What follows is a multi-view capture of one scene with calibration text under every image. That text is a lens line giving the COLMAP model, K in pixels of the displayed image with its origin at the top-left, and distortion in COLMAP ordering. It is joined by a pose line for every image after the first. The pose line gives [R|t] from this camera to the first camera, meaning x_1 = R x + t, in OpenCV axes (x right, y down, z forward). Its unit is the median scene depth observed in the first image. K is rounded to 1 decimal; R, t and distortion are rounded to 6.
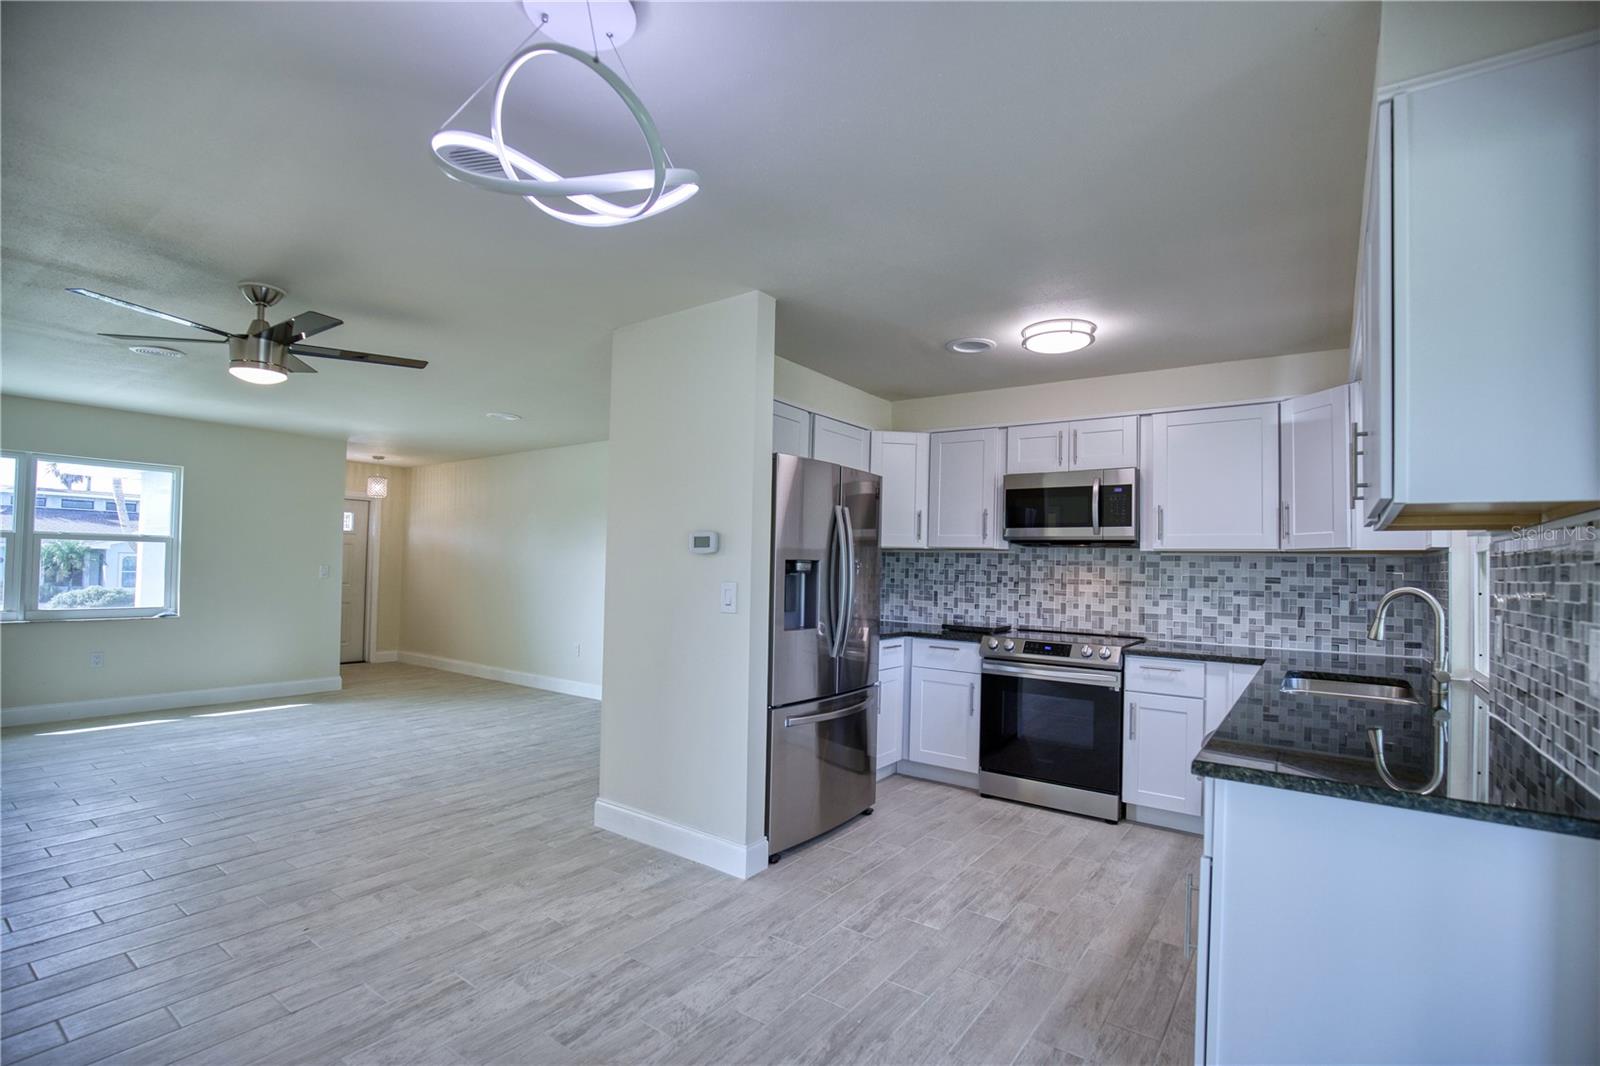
lens RADIAL K [[733.0, 0, 810.6], [0, 733.0, 547.4], [0, 0, 1]] dist [-0.034830, 0.008037]
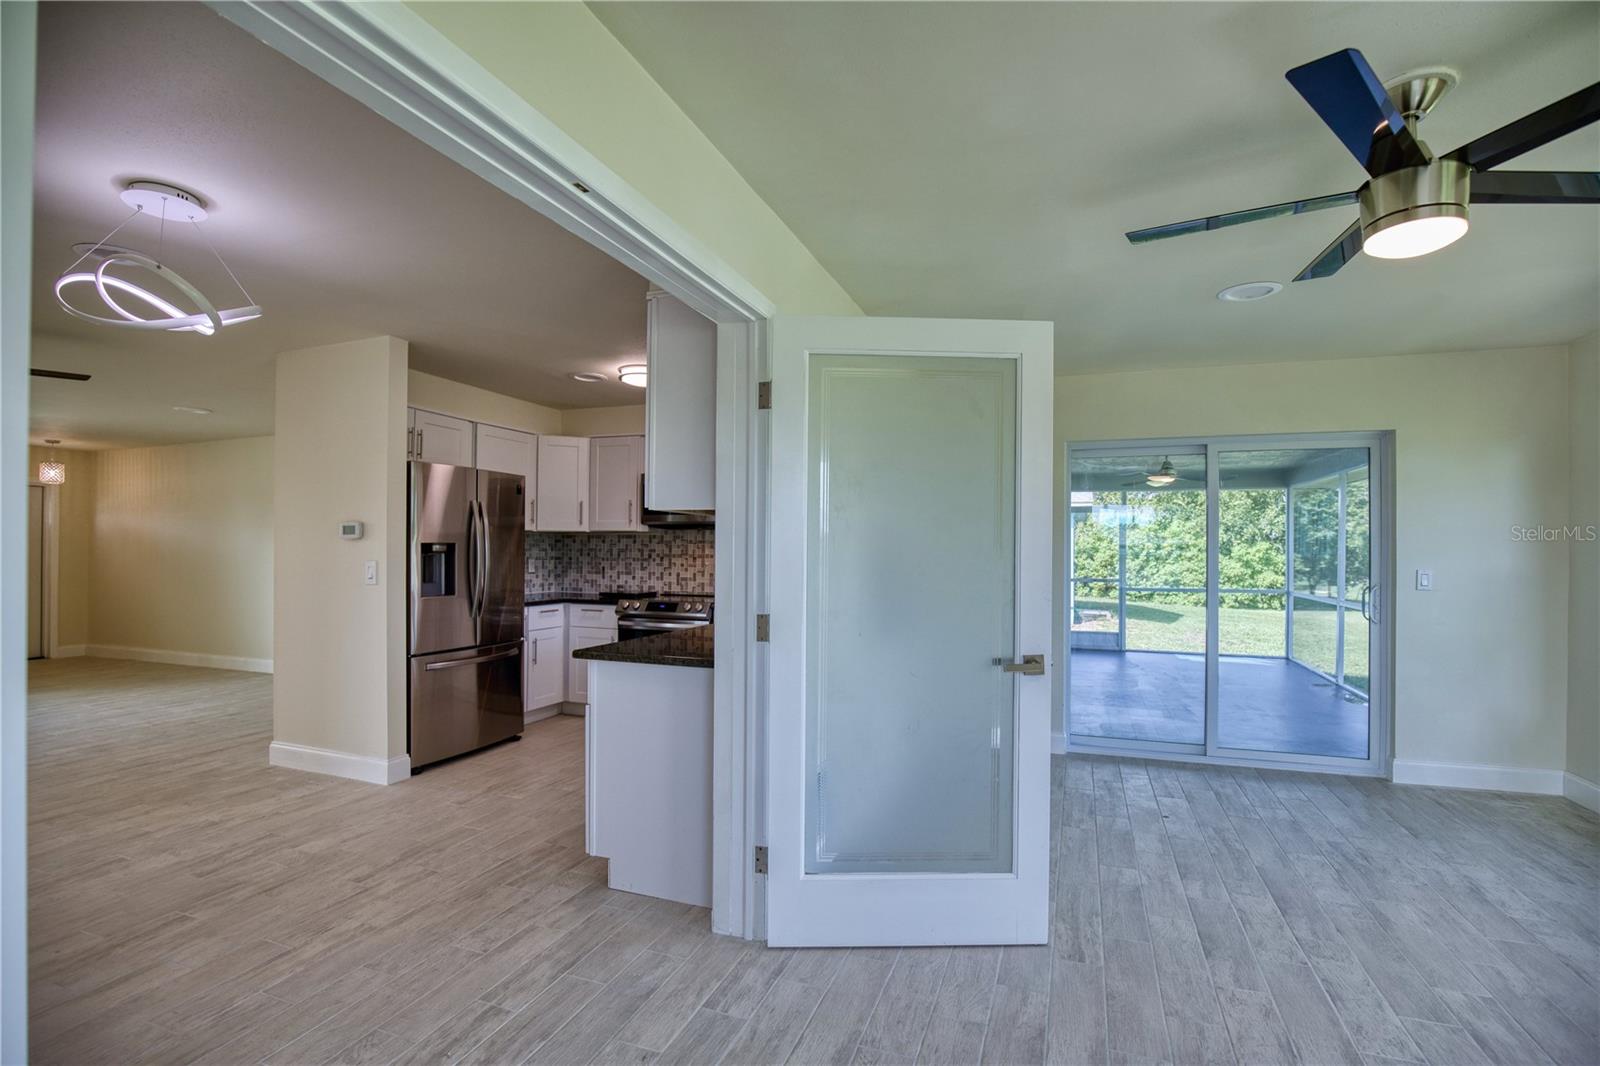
lens RADIAL K [[733.0, 0, 810.6], [0, 733.0, 547.4], [0, 0, 1]] dist [-0.034830, 0.008037]
pose [[0.964221, -0.017367, 0.264529, 0.227143], [0.010250, 0.999548, 0.028260, -0.003515], [-0.264901, -0.024537, 0.963963, -0.334403]]
